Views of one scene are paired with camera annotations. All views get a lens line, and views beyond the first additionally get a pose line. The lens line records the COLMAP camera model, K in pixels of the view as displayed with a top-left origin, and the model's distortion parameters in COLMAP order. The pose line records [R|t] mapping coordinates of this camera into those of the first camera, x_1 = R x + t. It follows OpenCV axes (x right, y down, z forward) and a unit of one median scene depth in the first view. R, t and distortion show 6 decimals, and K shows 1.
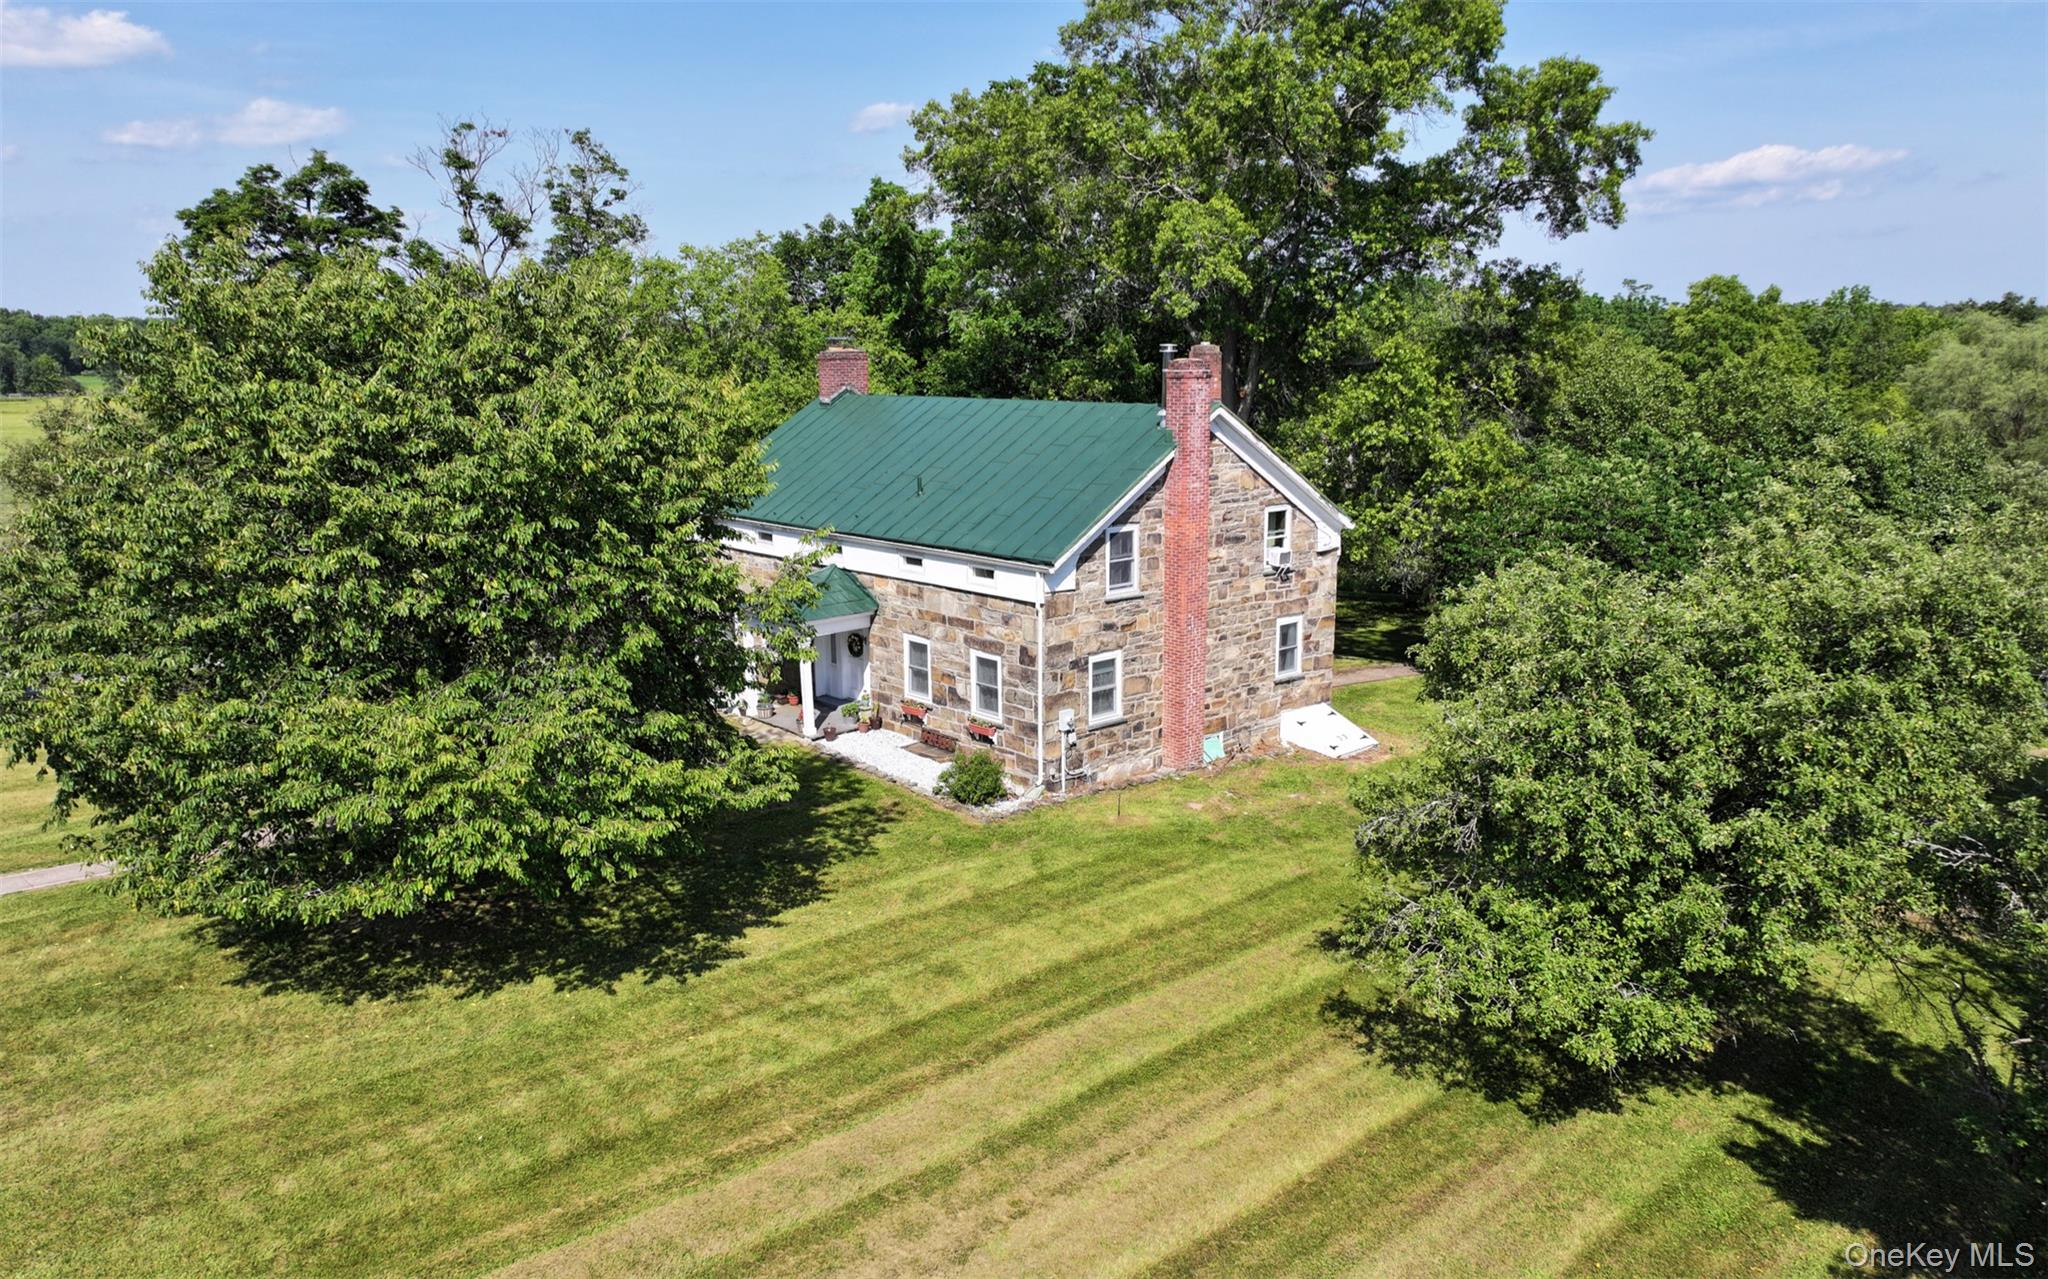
lens RADIAL K [[1523.6, 0, 1021.3], [0, 1523.6, 664.6], [0, 0, 1]] dist [0.003907, 0.002347]
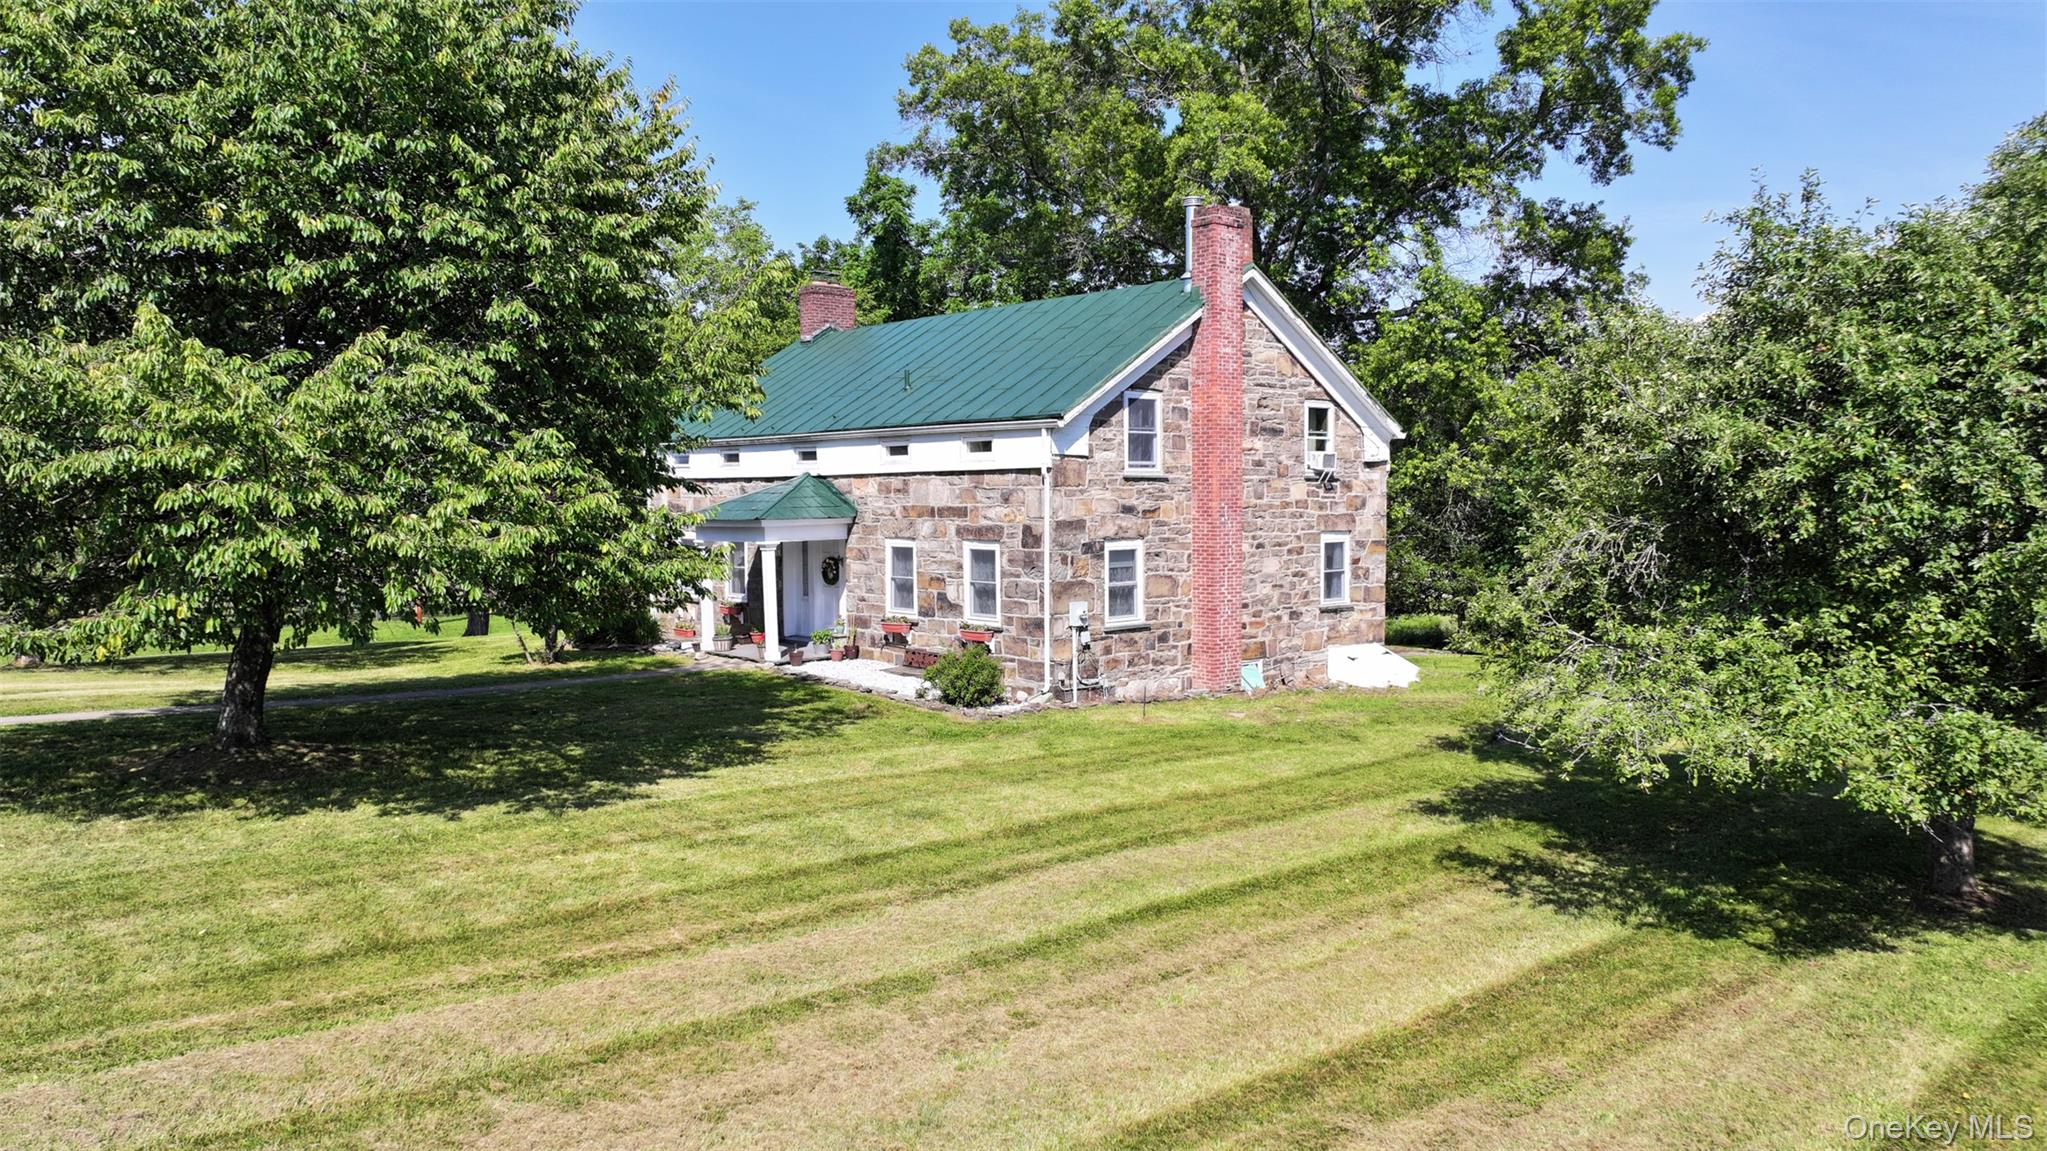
lens RADIAL K [[1503.3, 0, 1023.5], [0, 1503.3, 575.5], [0, 0, 1]] dist [0.004948, 0.000230]
pose [[0.999997, 0.001548, 0.002135, -0.001969], [-0.001180, 0.986676, -0.162695, 0.144352], [-0.002358, 0.162692, 0.986674, 0.184022]]
